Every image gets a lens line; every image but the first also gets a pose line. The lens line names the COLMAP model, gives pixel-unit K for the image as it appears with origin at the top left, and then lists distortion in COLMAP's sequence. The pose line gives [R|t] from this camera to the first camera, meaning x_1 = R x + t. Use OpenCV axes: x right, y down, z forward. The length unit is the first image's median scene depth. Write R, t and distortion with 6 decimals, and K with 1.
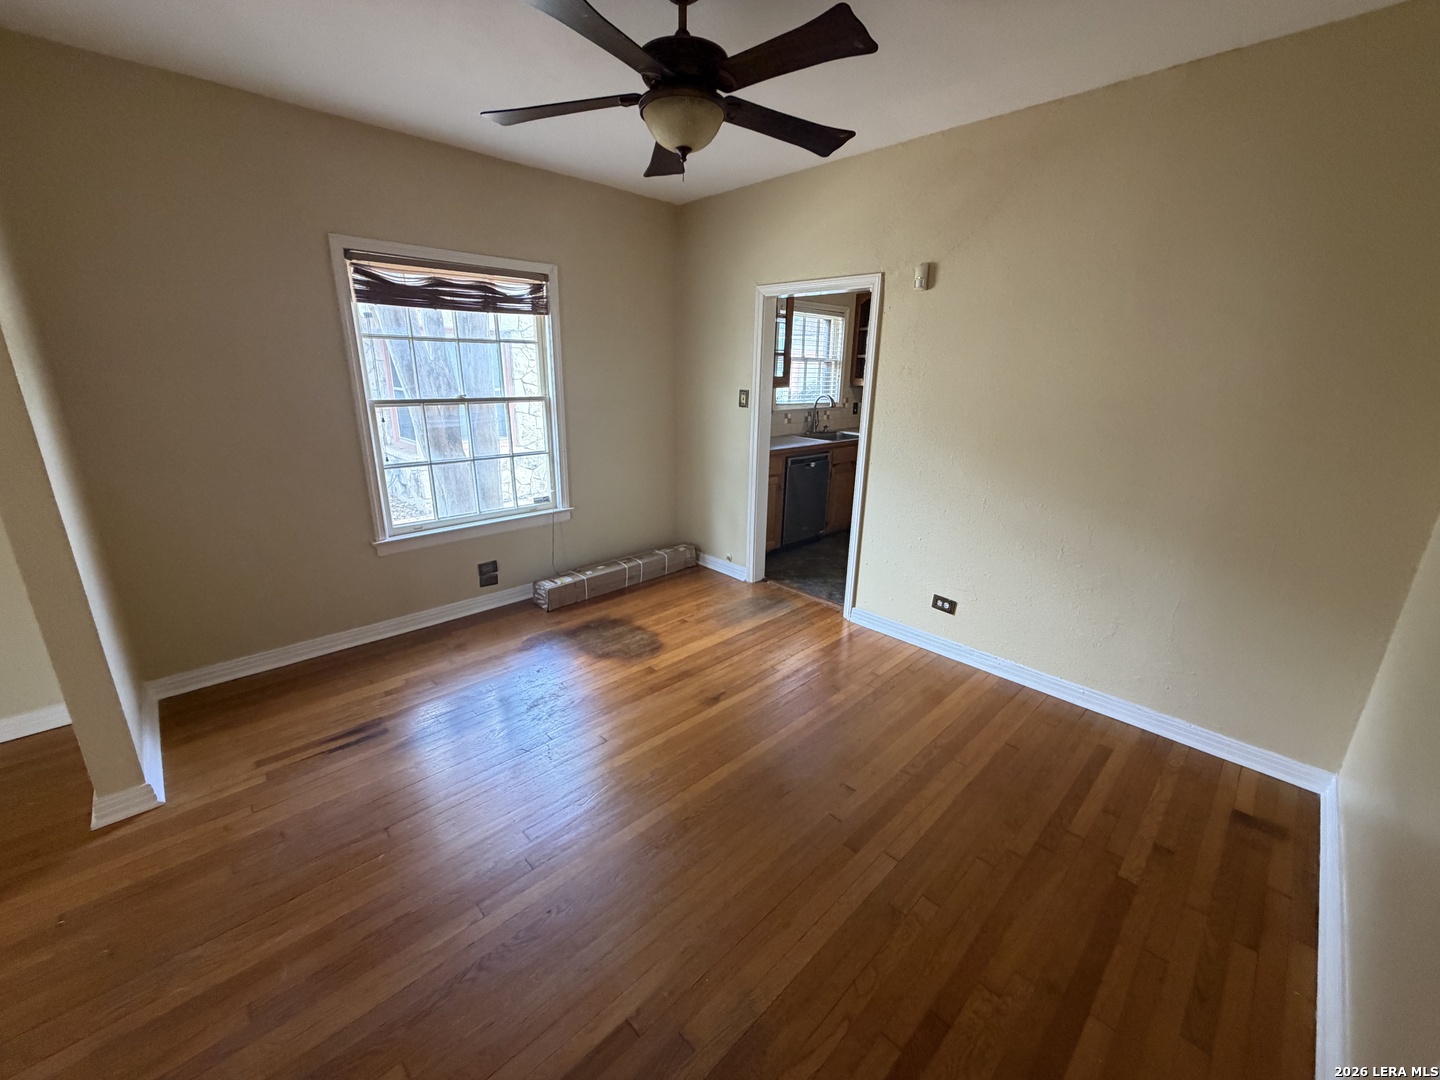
lens RADIAL K [[572.6, 0, 719.8], [0, 572.6, 537.6], [0, 0, 1]] dist [0.000391, 0.000102]
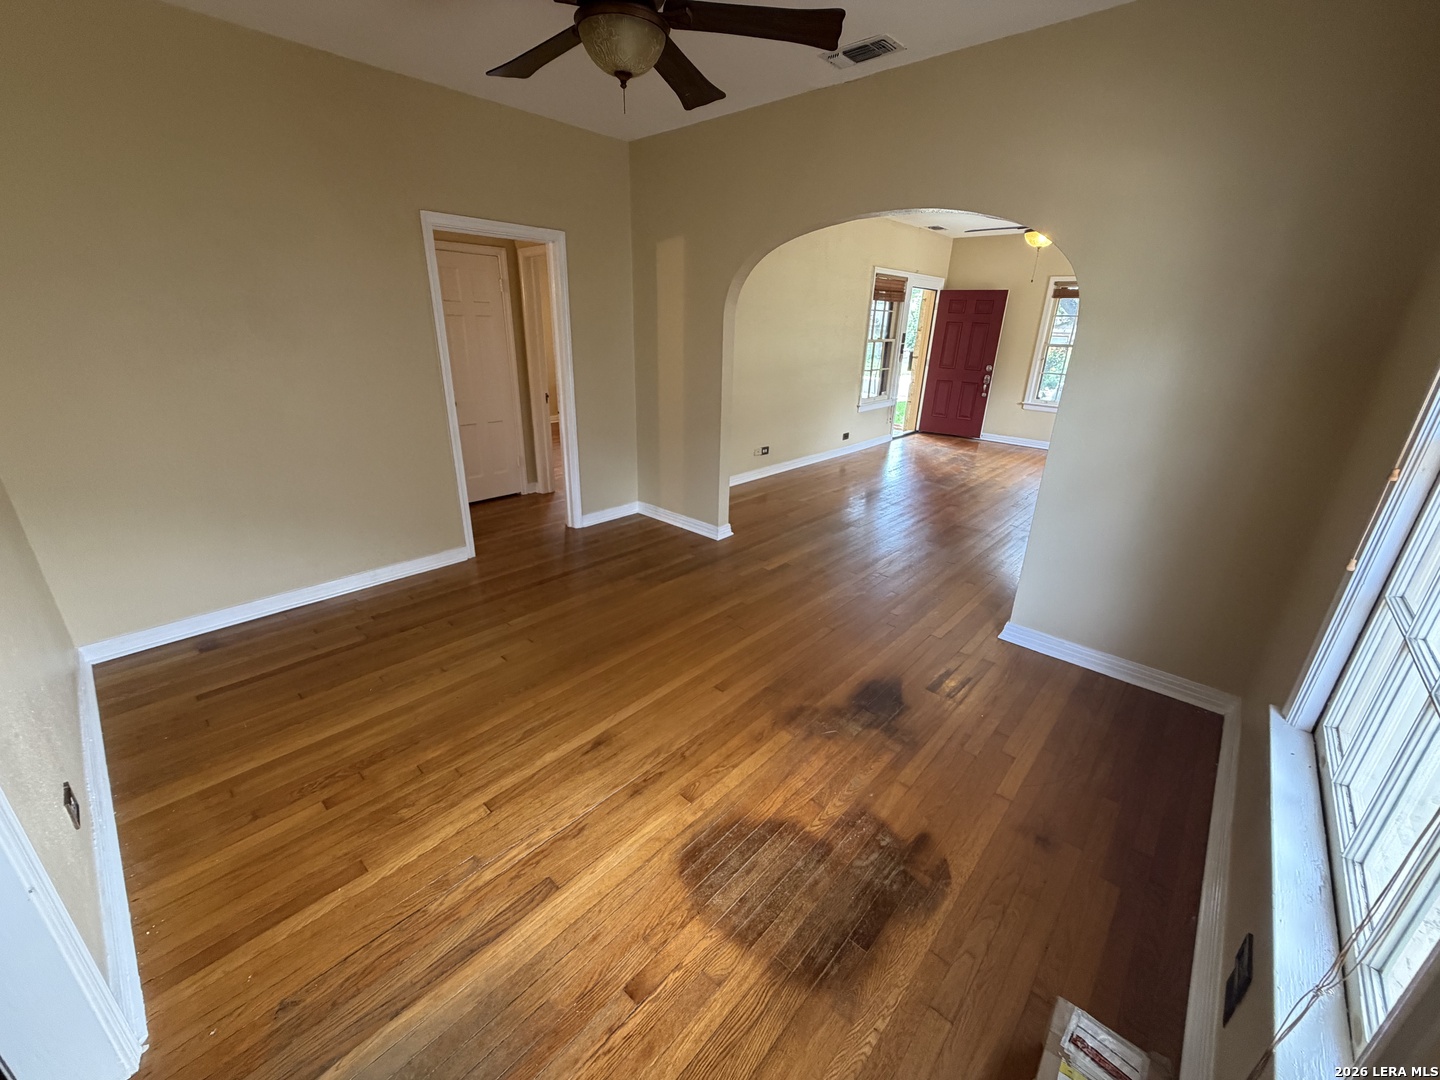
lens RADIAL K [[572.6, 0, 719.9], [0, 572.6, 538.0], [0, 0, 1]] dist [0.000391, 0.000102]
pose [[-0.997059, -0.006900, -0.076329, -0.086552], [-0.051452, 0.798401, 0.599924, -0.321802], [0.056802, 0.602087, -0.796408, 1.111999]]
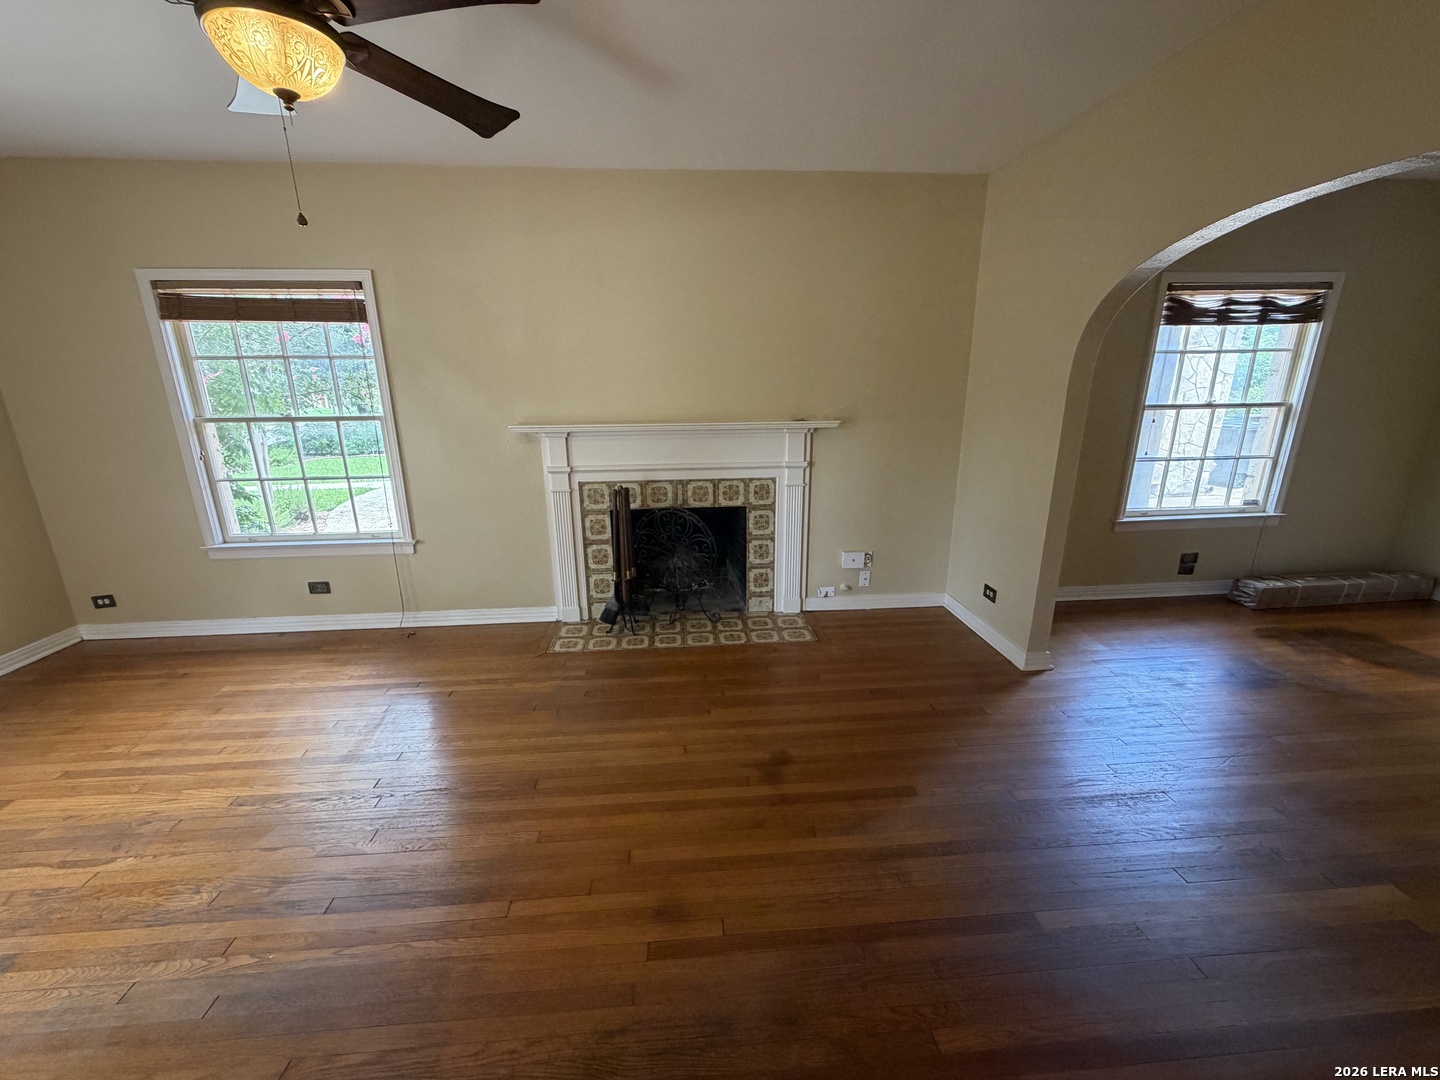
lens RADIAL K [[572.6, 0, 721.2], [0, 572.6, 535.5], [0, 0, 1]] dist [0.000391, 0.000102]
pose [[0.773114, 0.145288, -0.617402, -0.430121], [-0.159135, 0.986708, 0.032924, 0.117329], [0.613979, 0.072797, 0.785958, -0.415986]]
